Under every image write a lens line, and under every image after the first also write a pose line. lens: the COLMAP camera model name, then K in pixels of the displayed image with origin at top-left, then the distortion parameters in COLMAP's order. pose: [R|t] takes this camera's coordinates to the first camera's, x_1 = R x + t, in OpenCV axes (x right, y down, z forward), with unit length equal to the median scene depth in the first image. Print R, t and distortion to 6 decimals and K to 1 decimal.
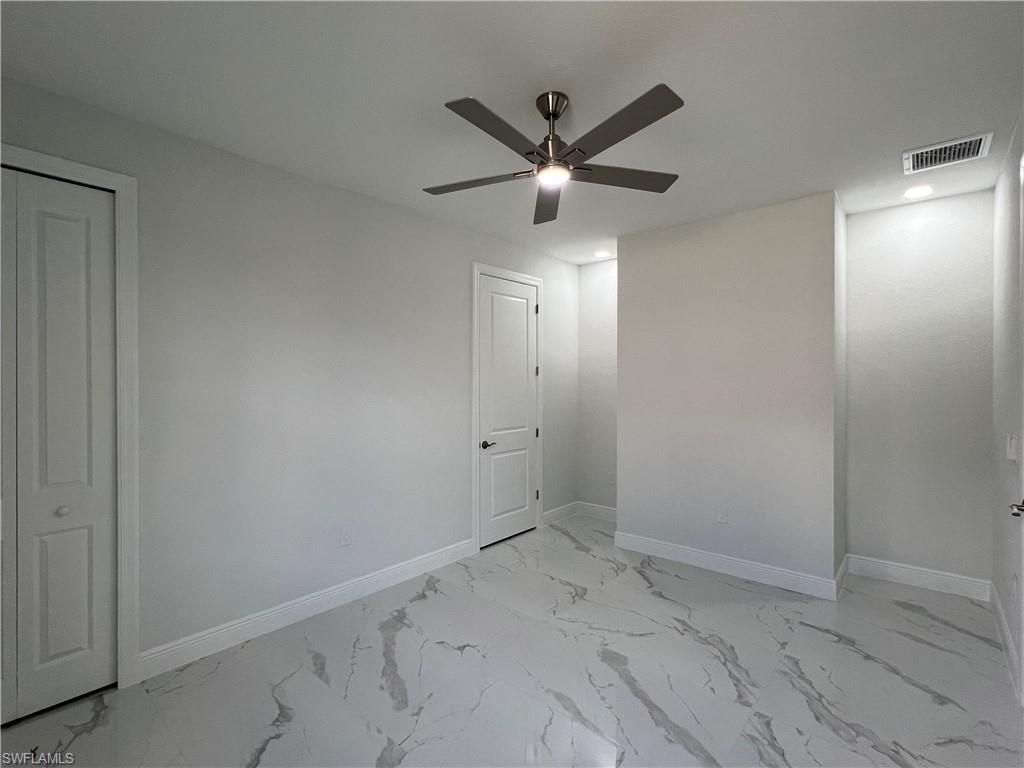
lens RADIAL K [[489.8, 0, 507.2], [0, 489.8, 378.6], [0, 0, 1]] dist [0.019311, 0.001034]
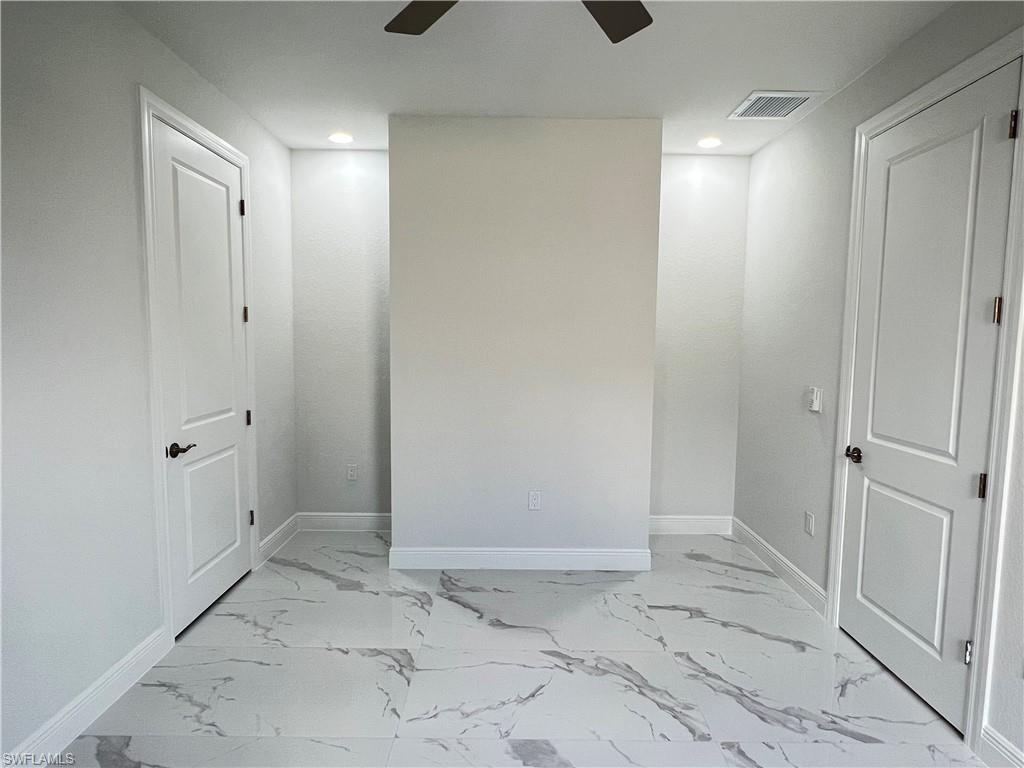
lens RADIAL K [[576.5, 0, 515.3], [0, 576.5, 381.9], [0, 0, 1]] dist [0.012408, -0.000184]
pose [[0.747811, -0.044670, 0.662408, -0.205268], [-0.014643, 0.996382, 0.083723, 0.003040], [-0.663751, -0.072308, 0.744451, 0.322428]]
